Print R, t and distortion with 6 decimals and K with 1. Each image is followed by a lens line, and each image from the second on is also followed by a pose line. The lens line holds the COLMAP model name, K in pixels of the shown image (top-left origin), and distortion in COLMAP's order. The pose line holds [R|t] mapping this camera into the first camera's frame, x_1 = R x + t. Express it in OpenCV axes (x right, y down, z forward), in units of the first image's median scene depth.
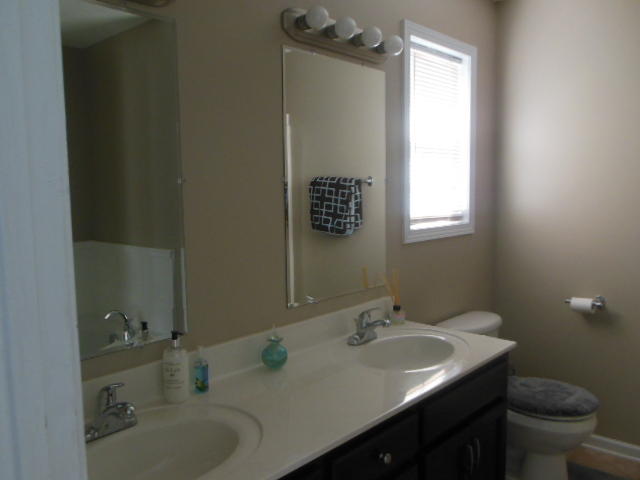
lens RADIAL K [[539.6, 0, 320.0], [0, 539.6, 240.0], [0, 0, 1]] dist [0.004885, 0.002643]
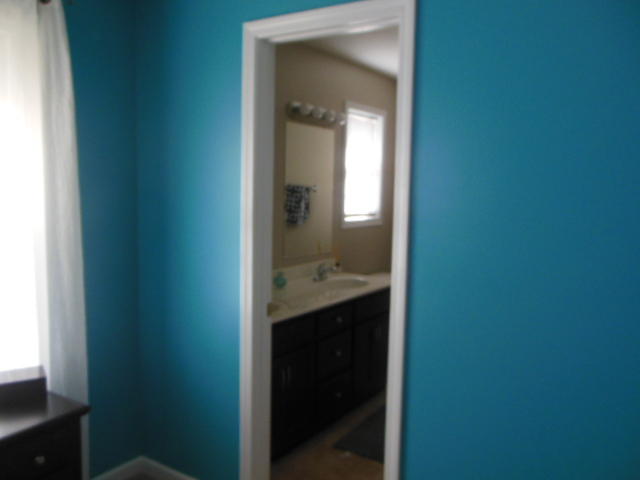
lens RADIAL K [[539.6, 0, 320.0], [0, 539.6, 240.0], [0, 0, 1]] dist [0.004885, 0.002643]
pose [[0.987334, 0.022860, 0.157003, -0.181960], [-0.023671, 0.999714, 0.003297, 0.039178], [-0.156883, -0.006972, 0.987593, -0.688841]]
